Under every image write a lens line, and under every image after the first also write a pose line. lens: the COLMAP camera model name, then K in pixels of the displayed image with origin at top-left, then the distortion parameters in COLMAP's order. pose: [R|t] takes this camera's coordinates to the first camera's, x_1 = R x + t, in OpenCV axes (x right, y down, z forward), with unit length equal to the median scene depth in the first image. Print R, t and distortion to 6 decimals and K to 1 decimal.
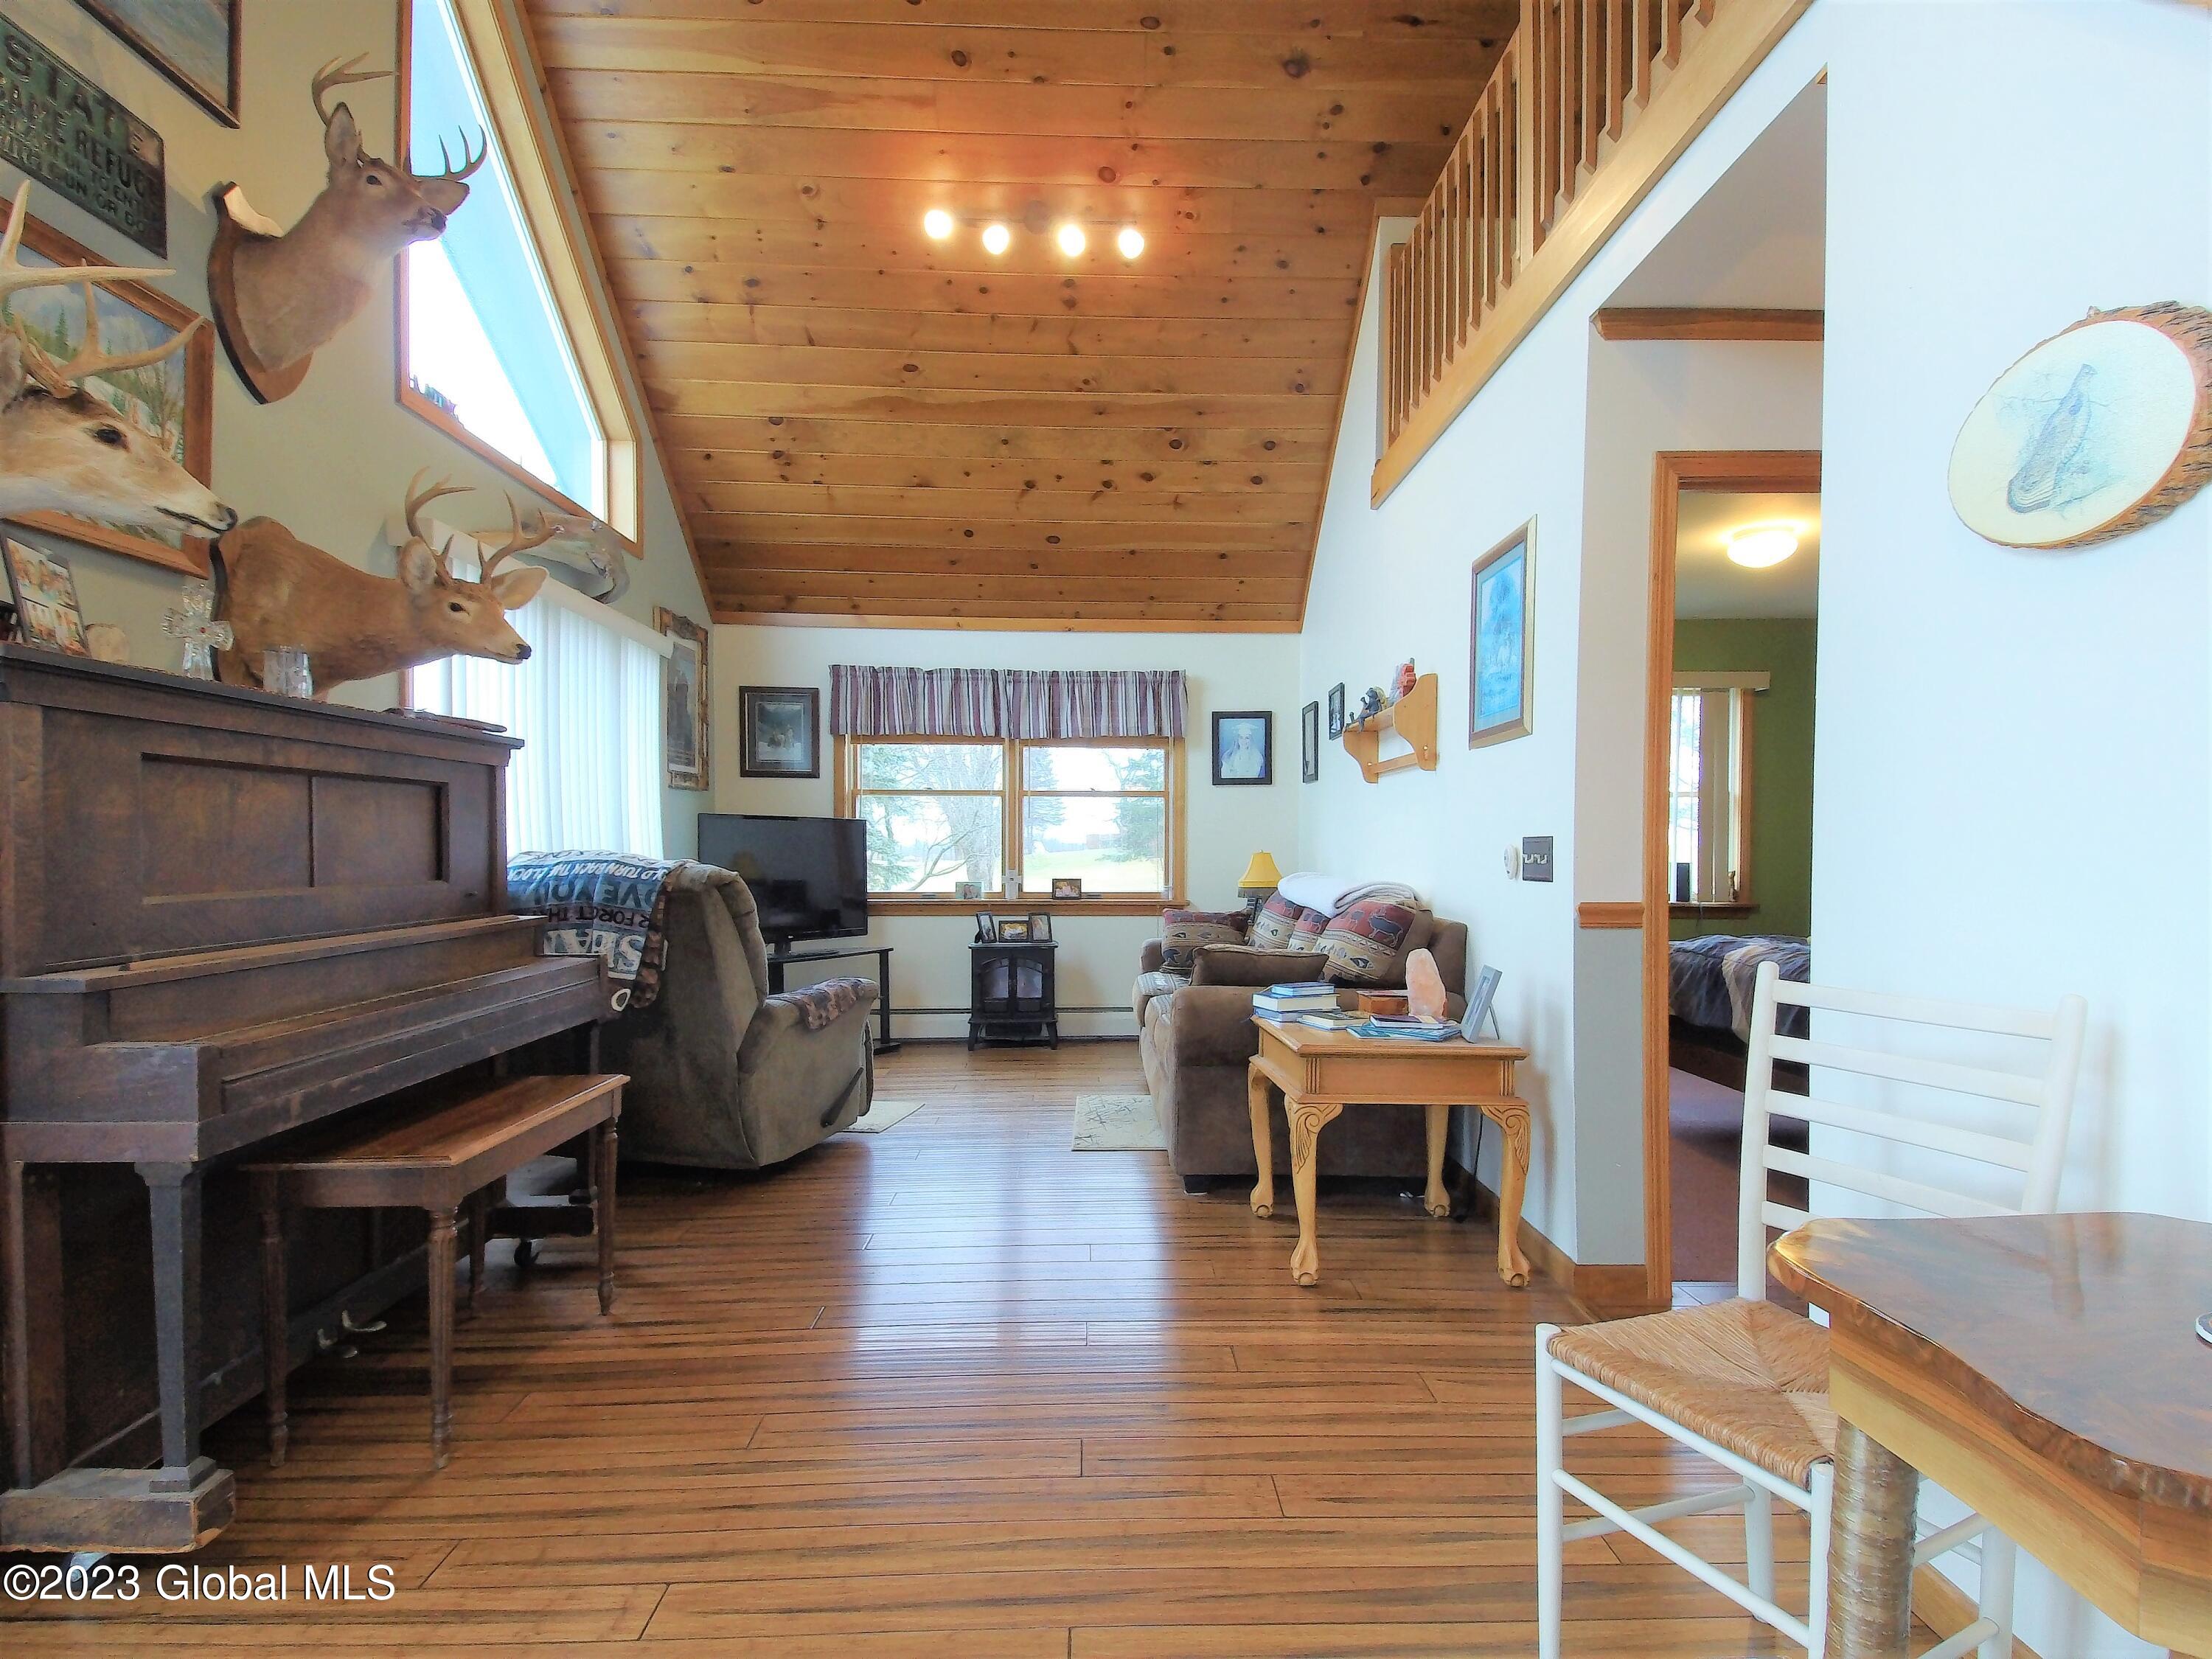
lens RADIAL K [[1149.3, 0, 1132.7], [0, 1149.3, 873.0], [0, 0, 1]] dist [0.148017, -0.113570]
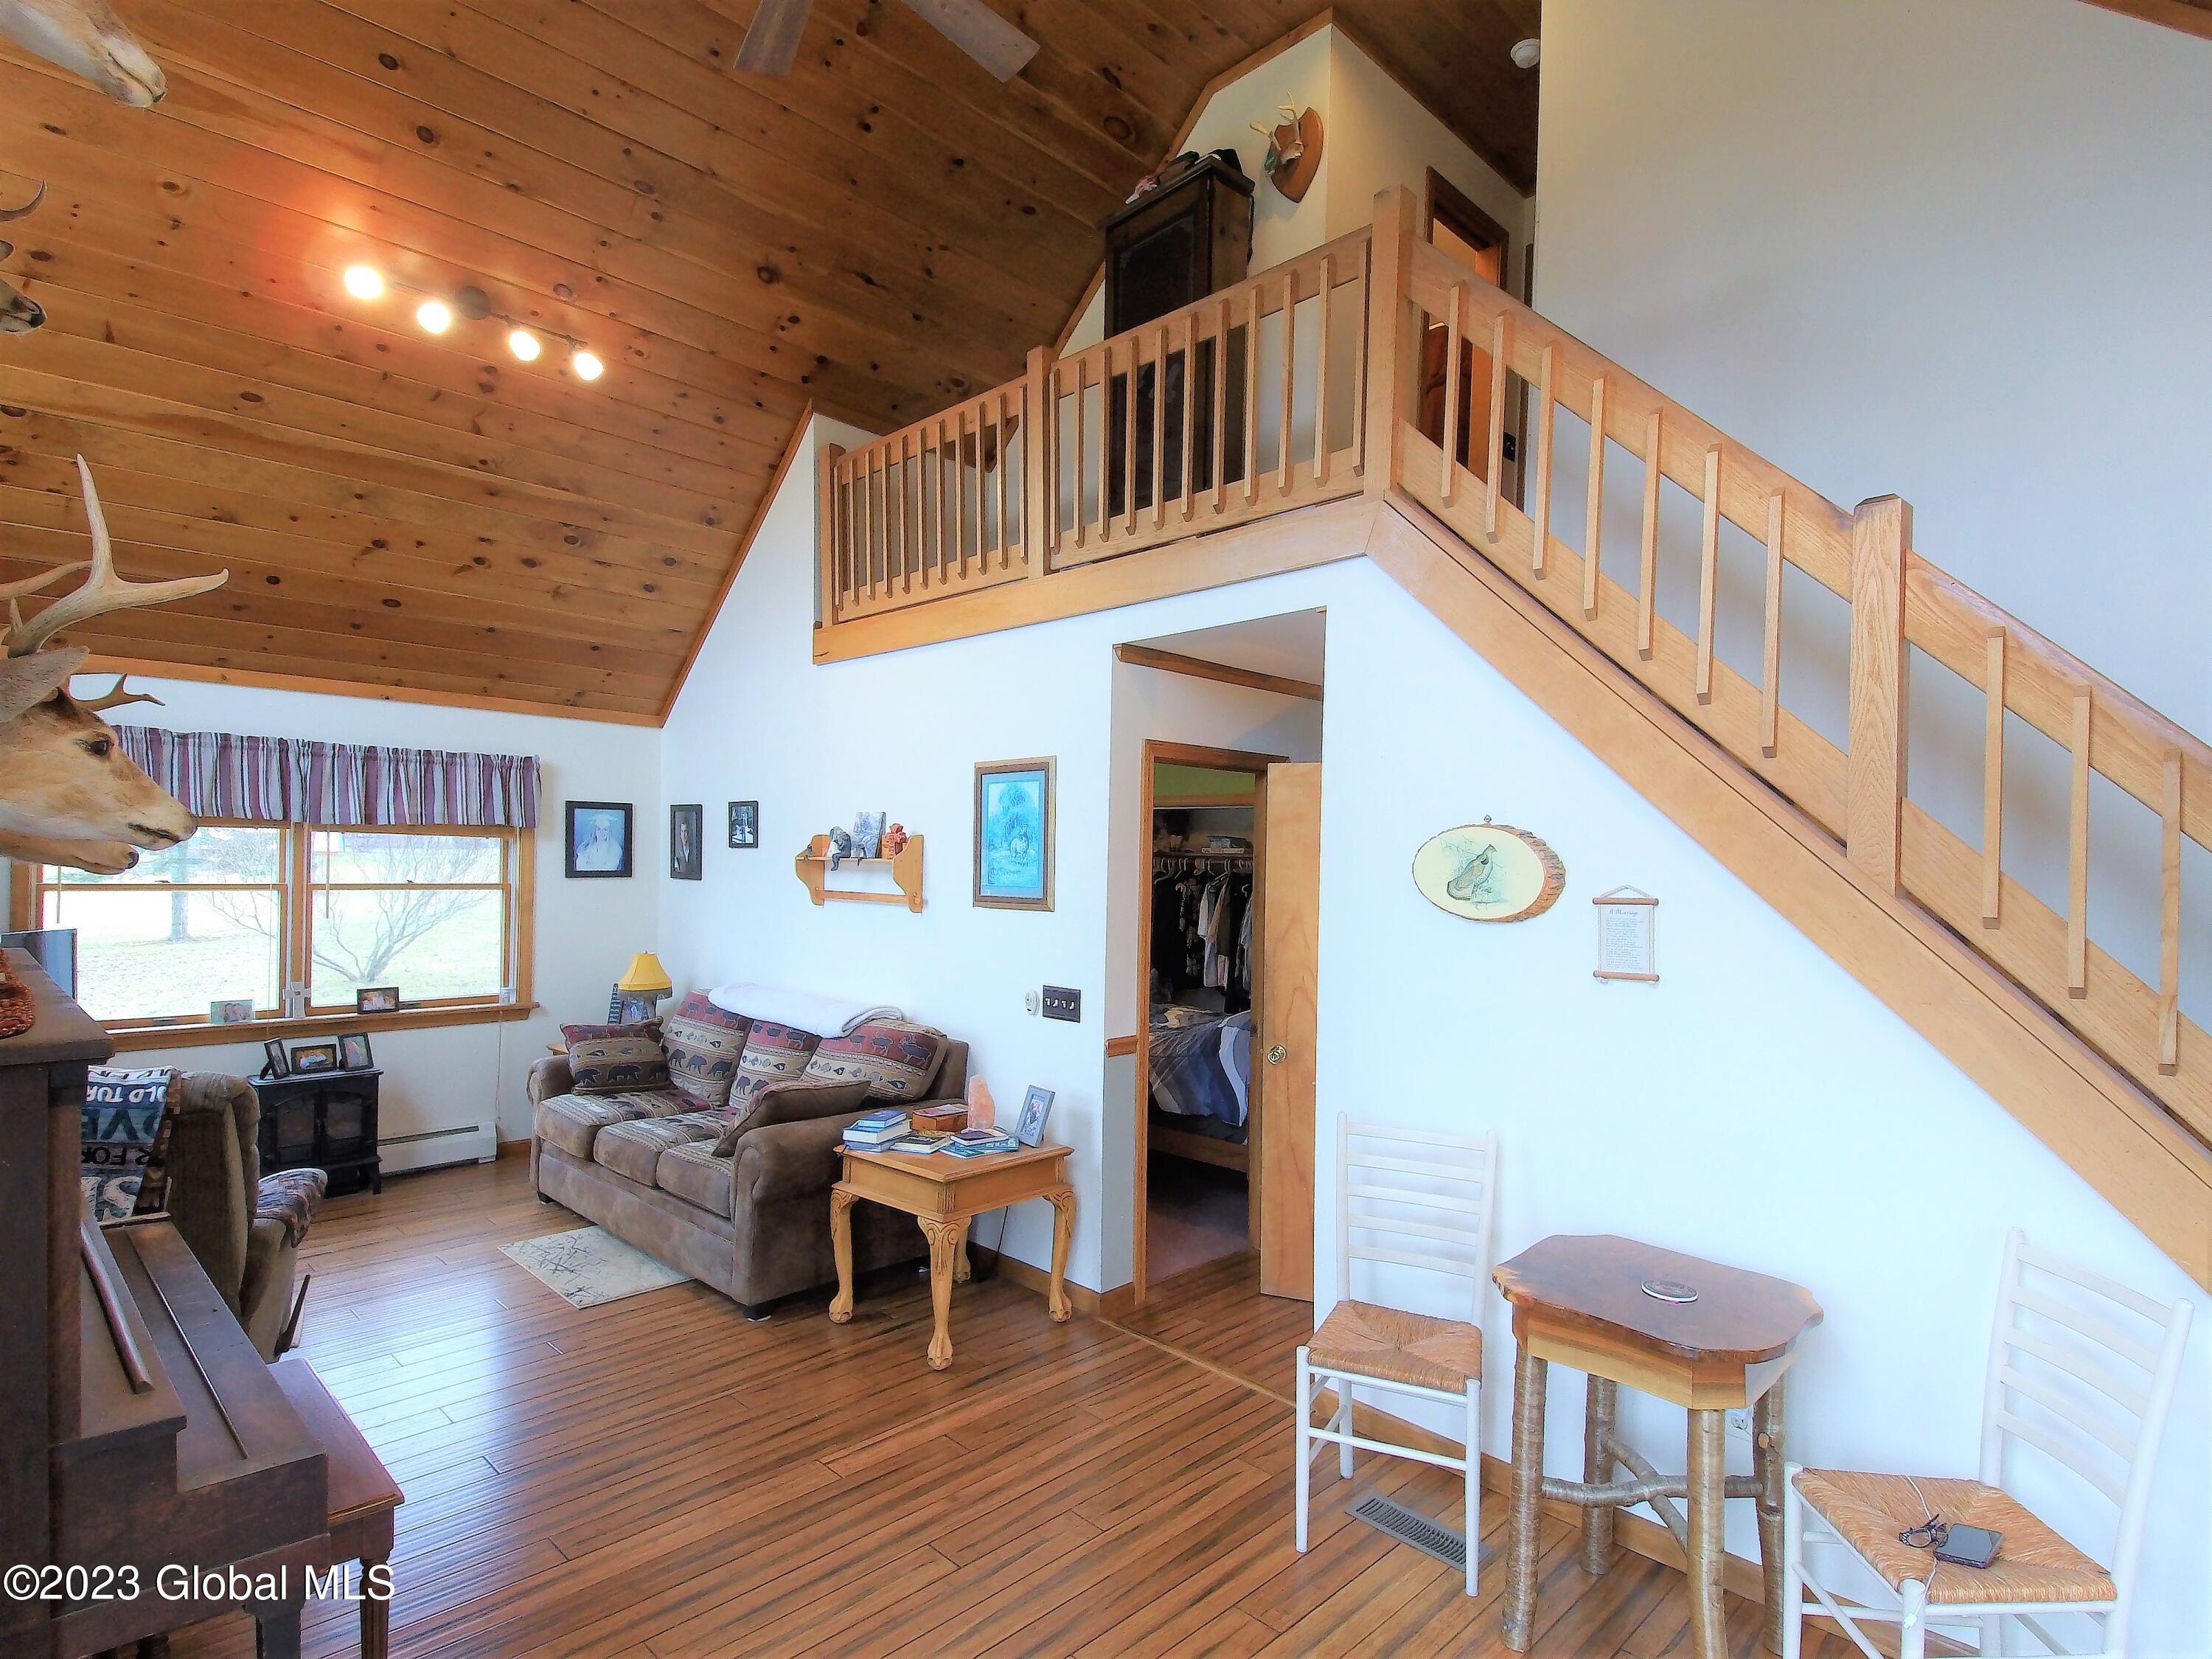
lens RADIAL K [[1149.3, 0, 1132.7], [0, 1149.3, 873.0], [0, 0, 1]] dist [0.148017, -0.113570]
pose [[0.723476, 0.004840, 0.690333, -0.314852], [-0.005313, 0.999985, -0.001443, -0.096982], [-0.690329, -0.002623, 0.723491, -0.029074]]
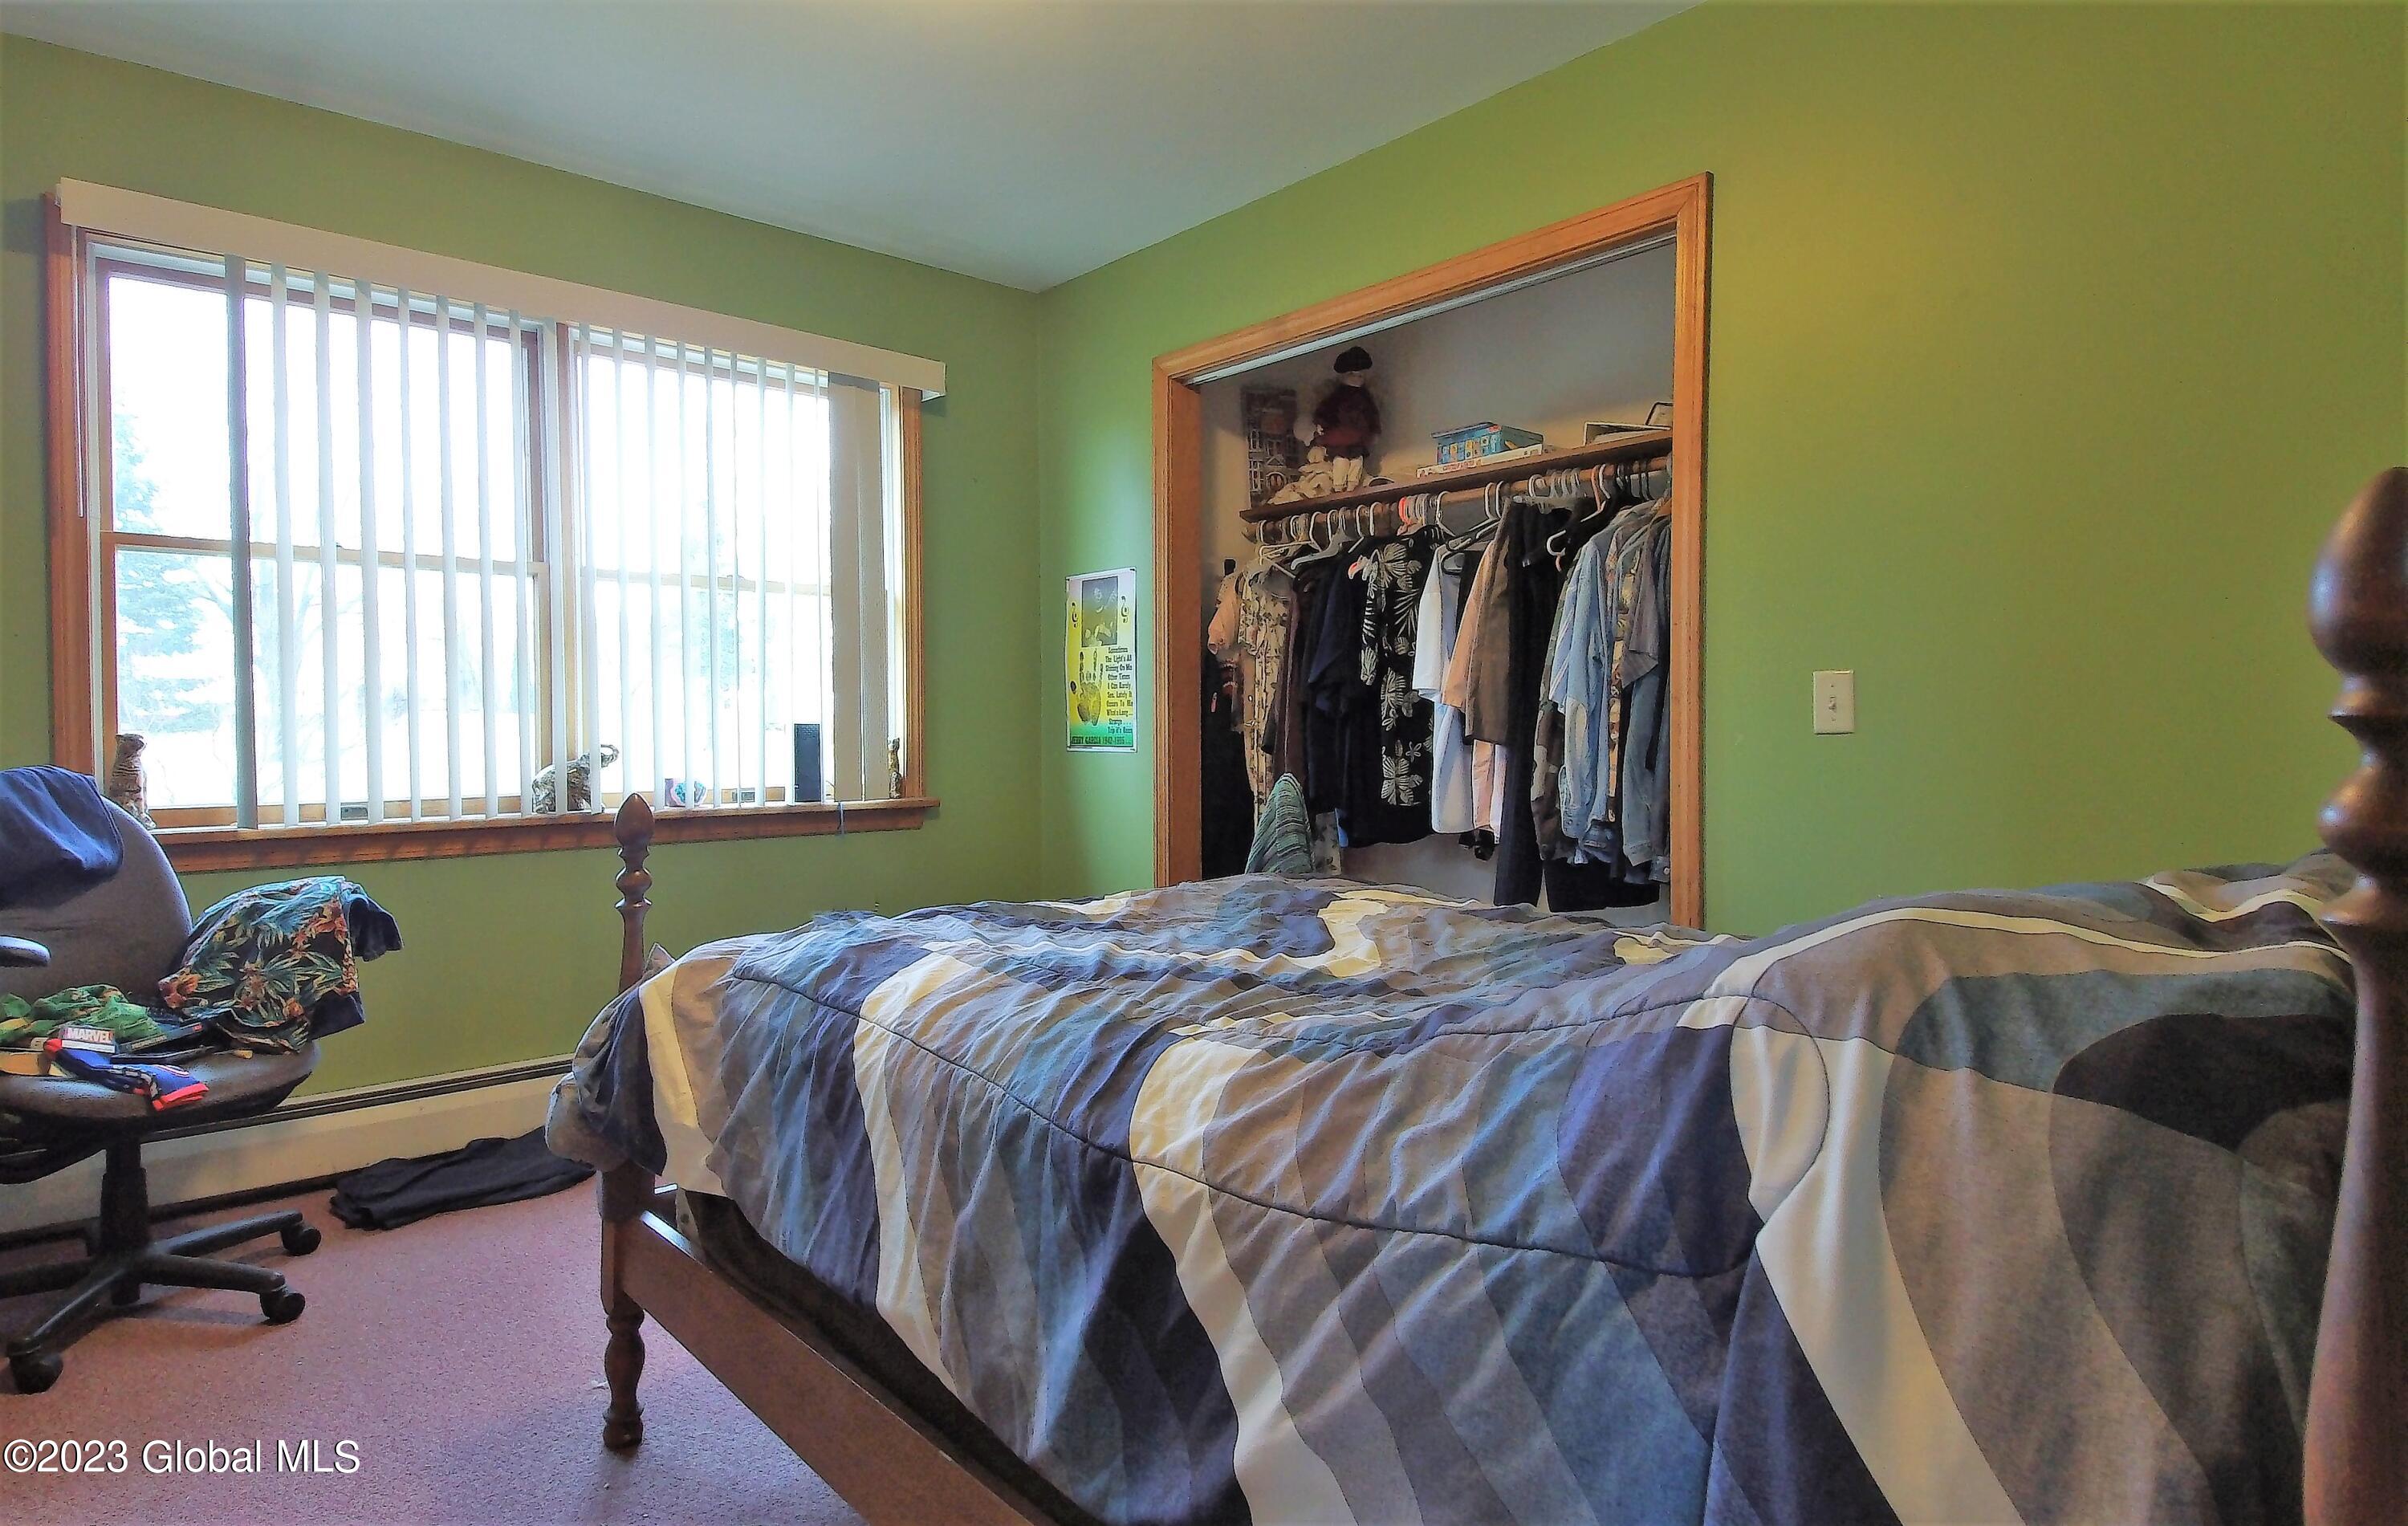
lens RADIAL K [[1311.8, 0, 1204.0], [0, 1311.8, 763.0], [0, 0, 1]] dist [0.047689, 0.000054]
pose [[0.769159, -0.022164, 0.638672, 0.293677], [0.014209, 0.999744, 0.017582, 0.000297], [-0.638899, -0.004448, 0.769278, 0.567968]]
